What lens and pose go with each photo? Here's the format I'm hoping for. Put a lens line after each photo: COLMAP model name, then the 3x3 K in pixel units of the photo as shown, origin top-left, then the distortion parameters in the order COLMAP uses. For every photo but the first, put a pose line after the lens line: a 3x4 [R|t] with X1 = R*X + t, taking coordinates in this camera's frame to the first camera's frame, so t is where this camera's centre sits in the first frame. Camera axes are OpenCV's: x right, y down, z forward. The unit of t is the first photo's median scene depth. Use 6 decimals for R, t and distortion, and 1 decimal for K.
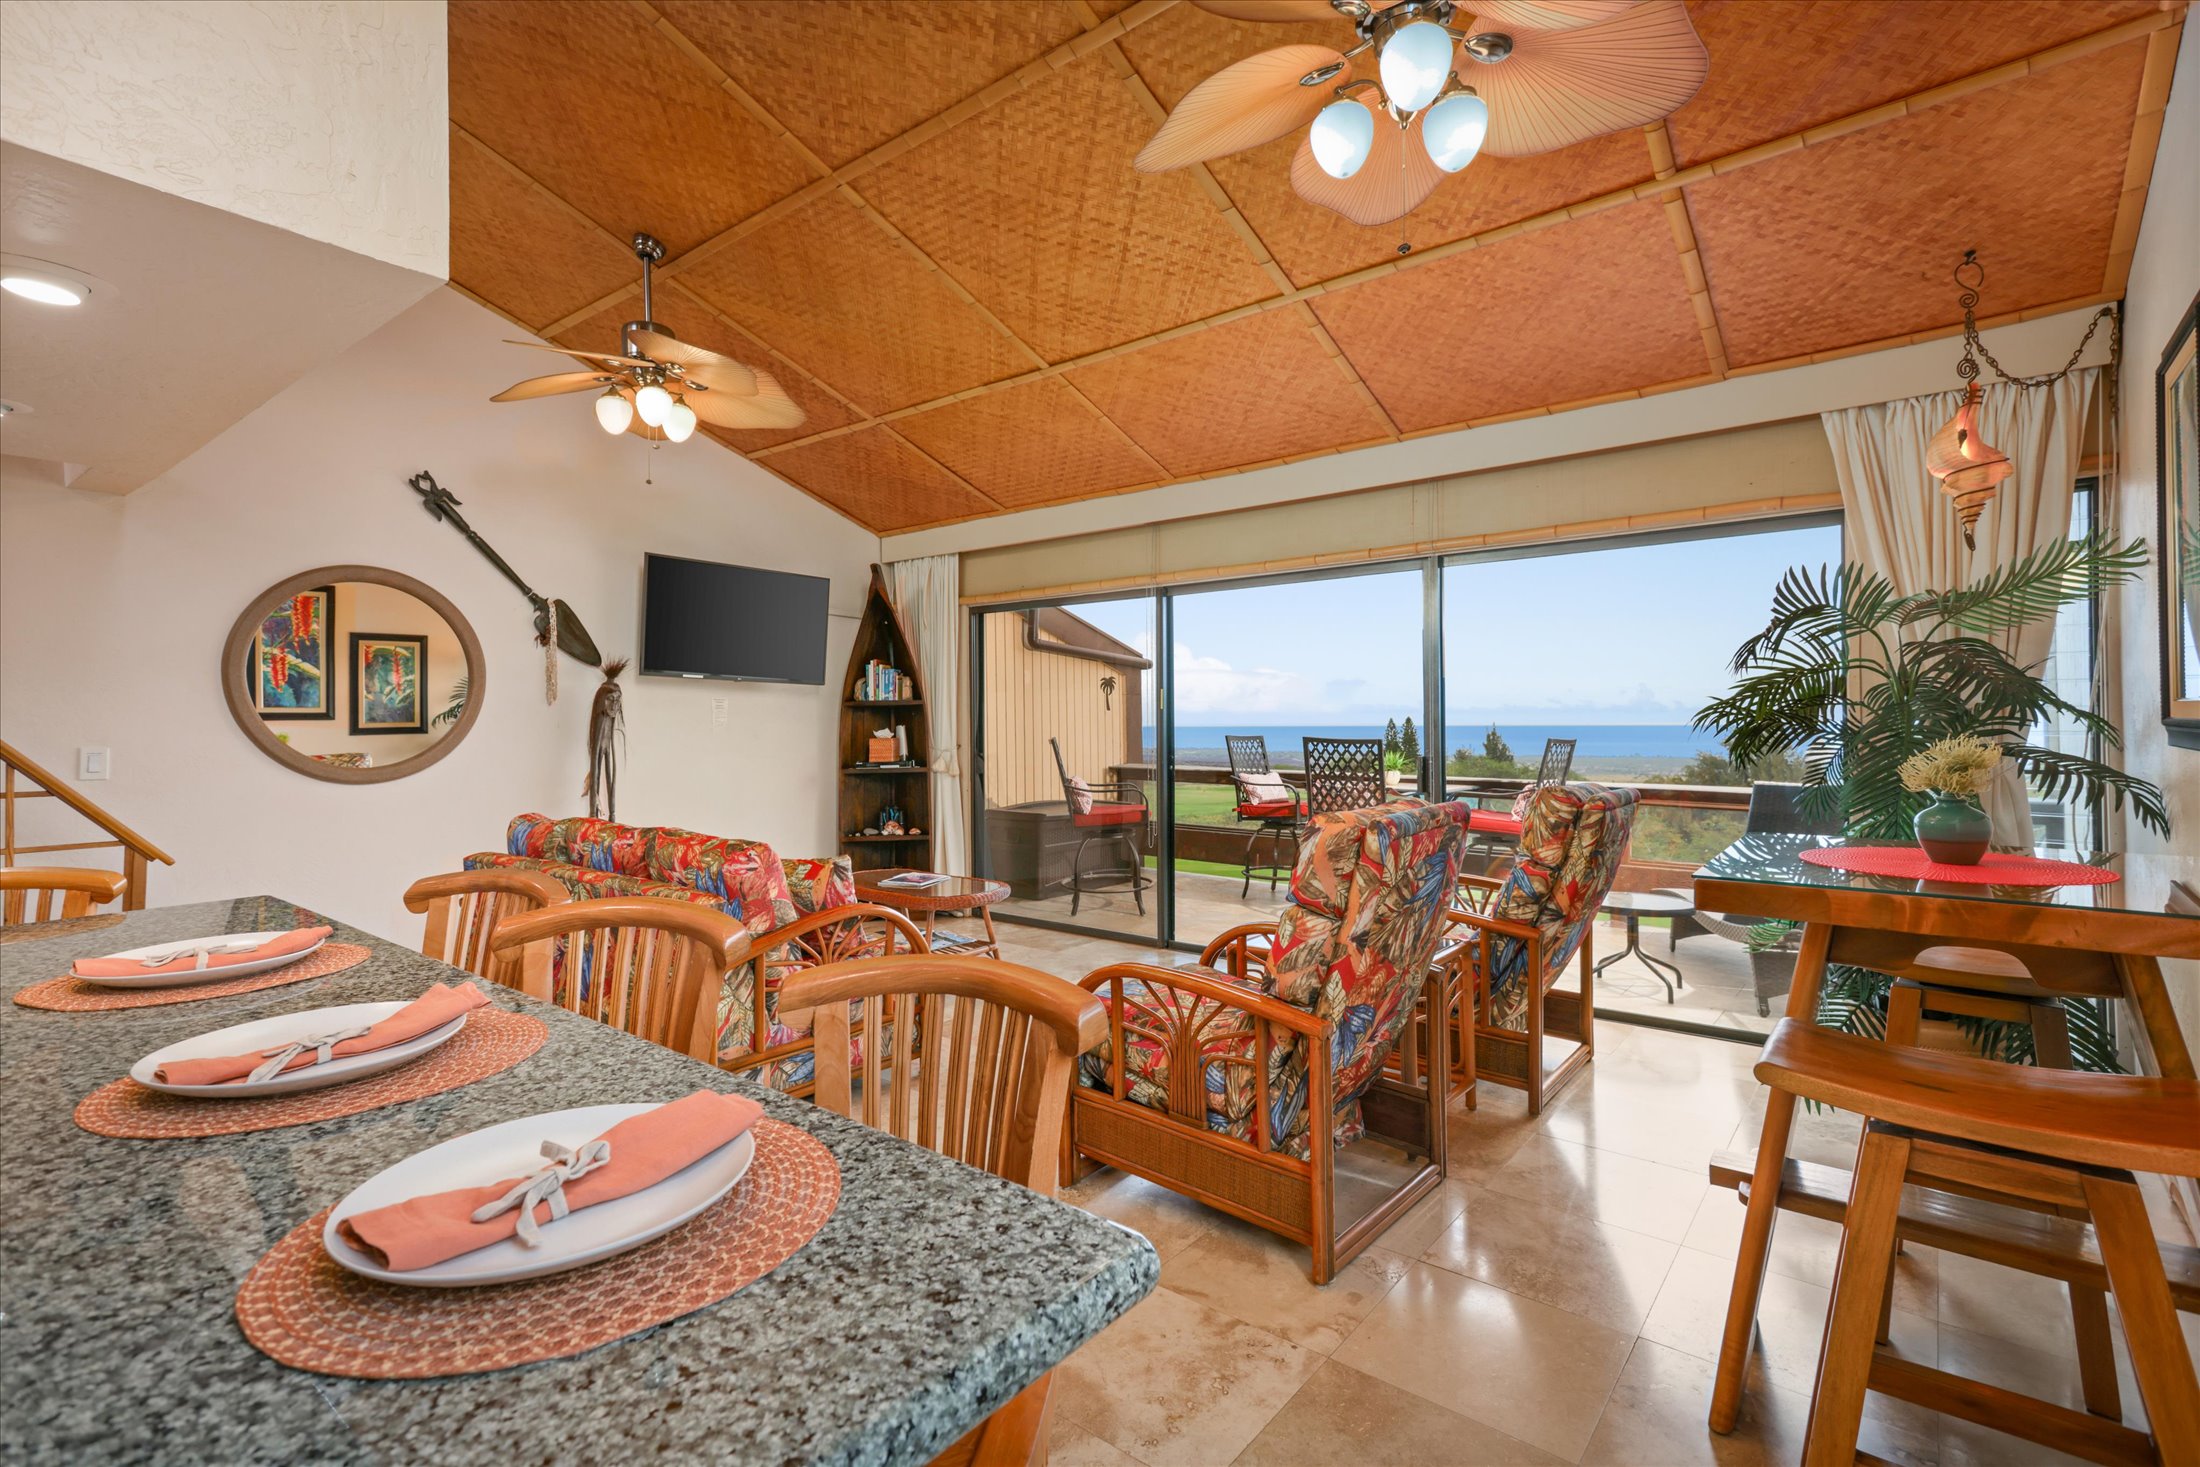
lens RADIAL K [[1023.9, 0, 1075.4], [0, 1023.9, 725.1], [0, 0, 1]] dist [0.021421, 0.003648]
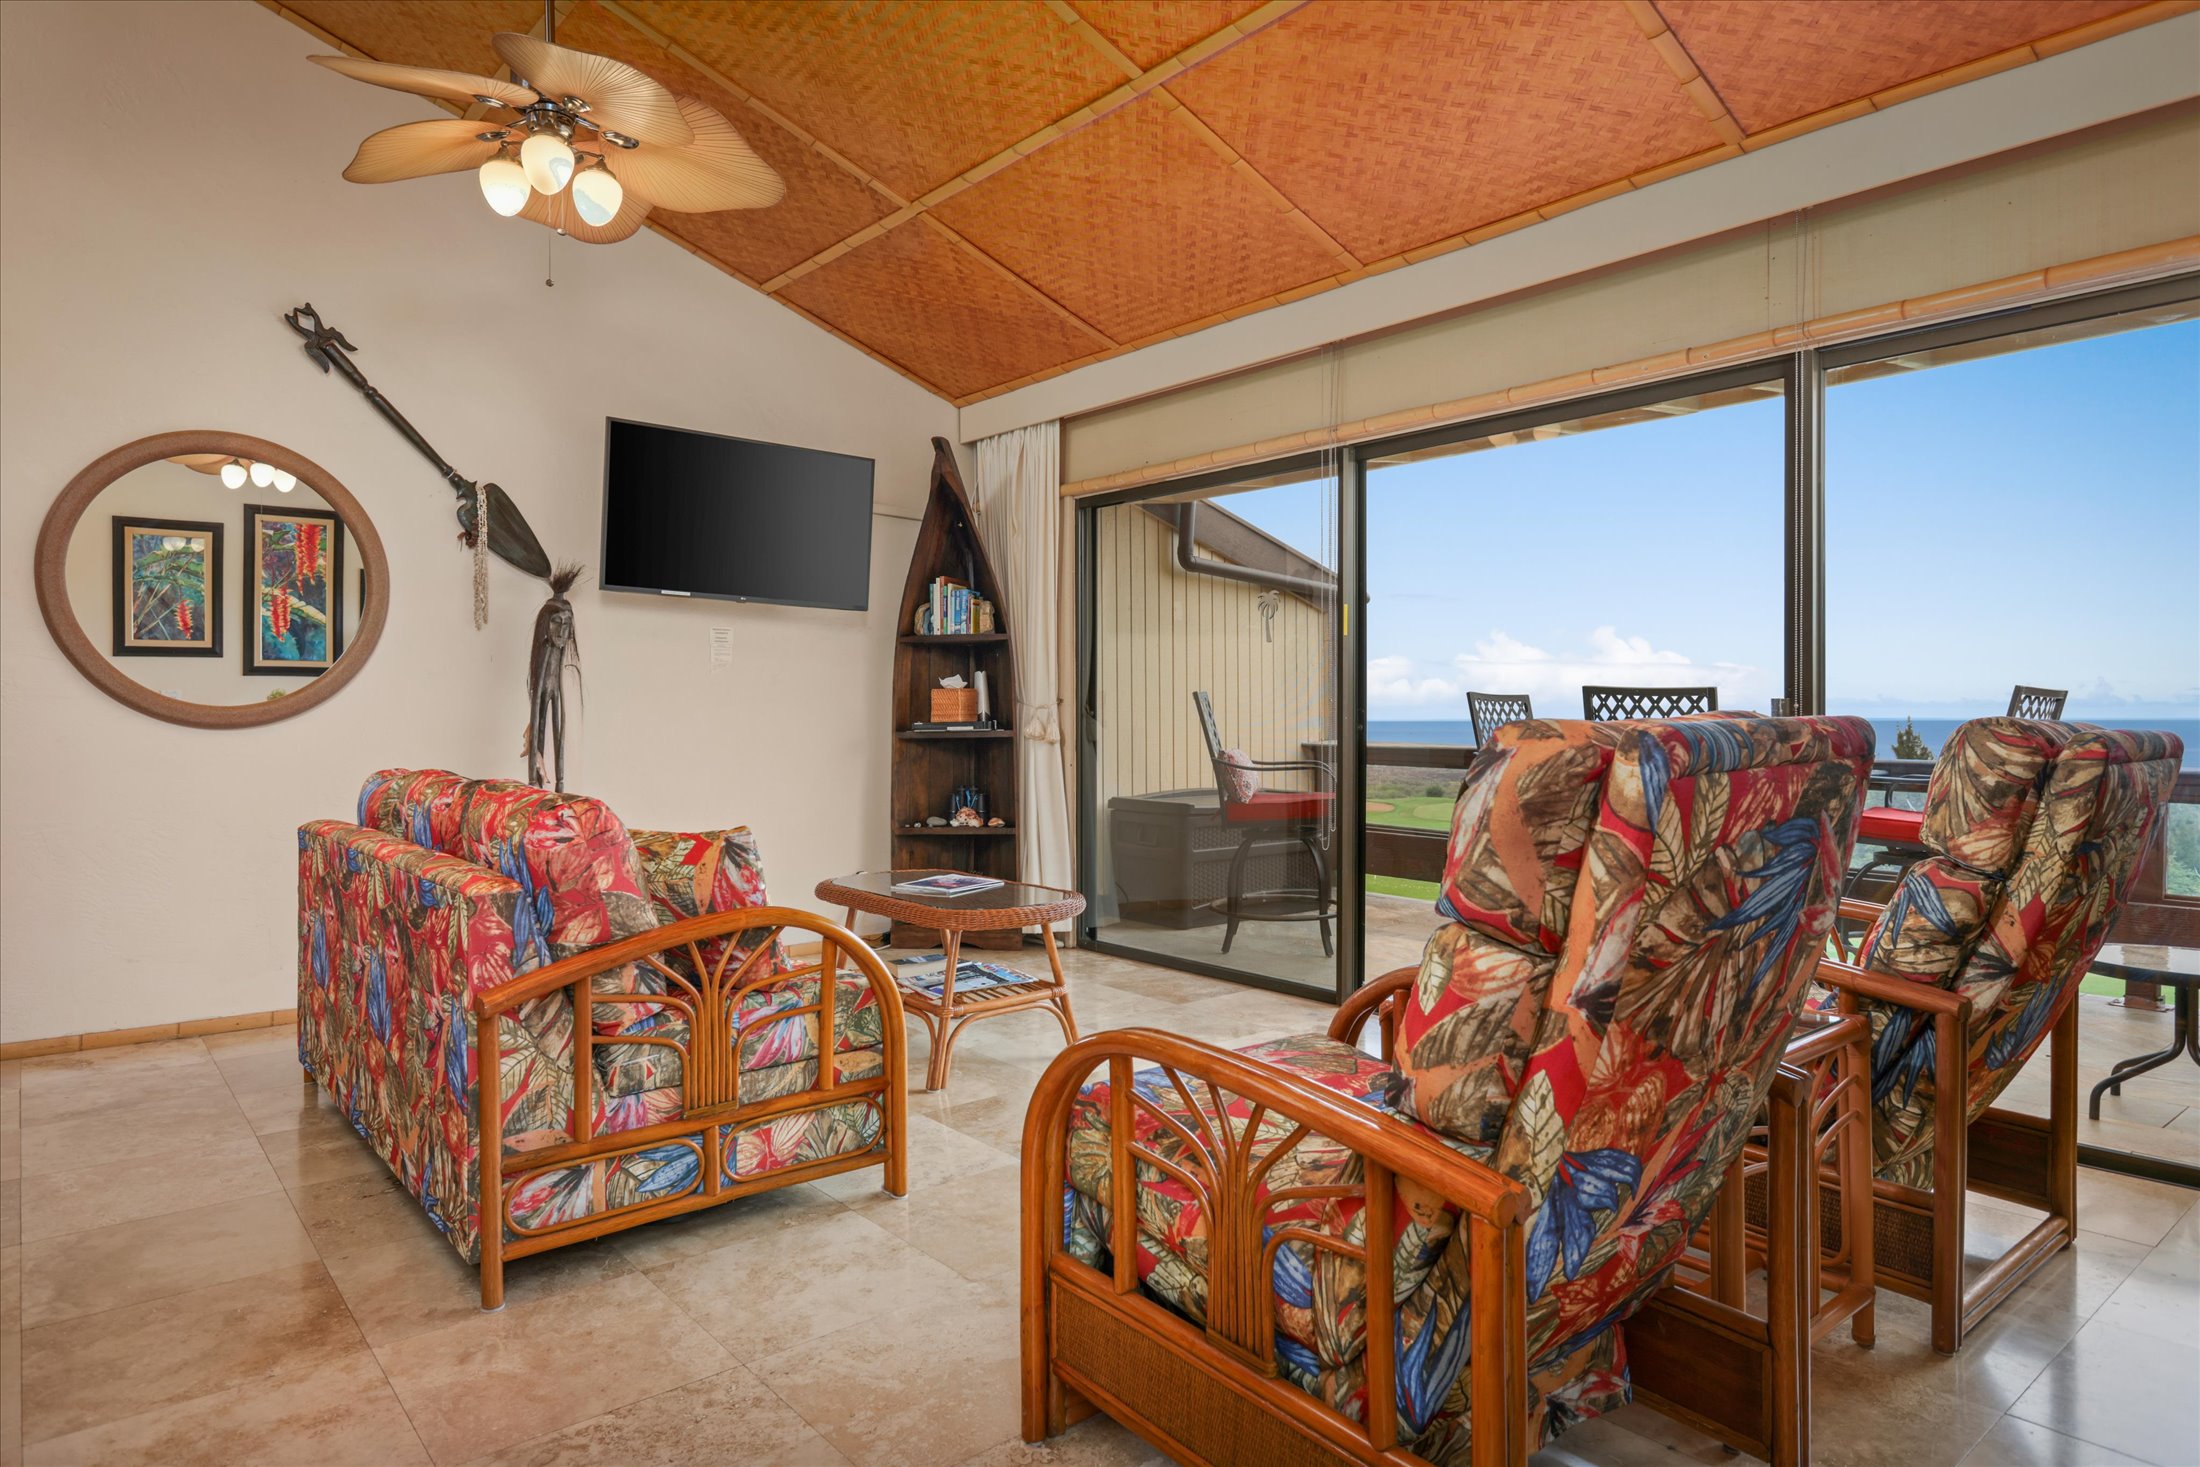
lens RADIAL K [[1230.1, 0, 1107.2], [0, 1230.1, 735.7], [0, 0, 1]] dist [0.001802, 0.001853]
pose [[0.982812, 0.008899, -0.184392, 0.090901], [-0.008202, 0.999956, 0.004543, 0.050901], [0.184424, -0.002952, 0.982842, 0.241598]]
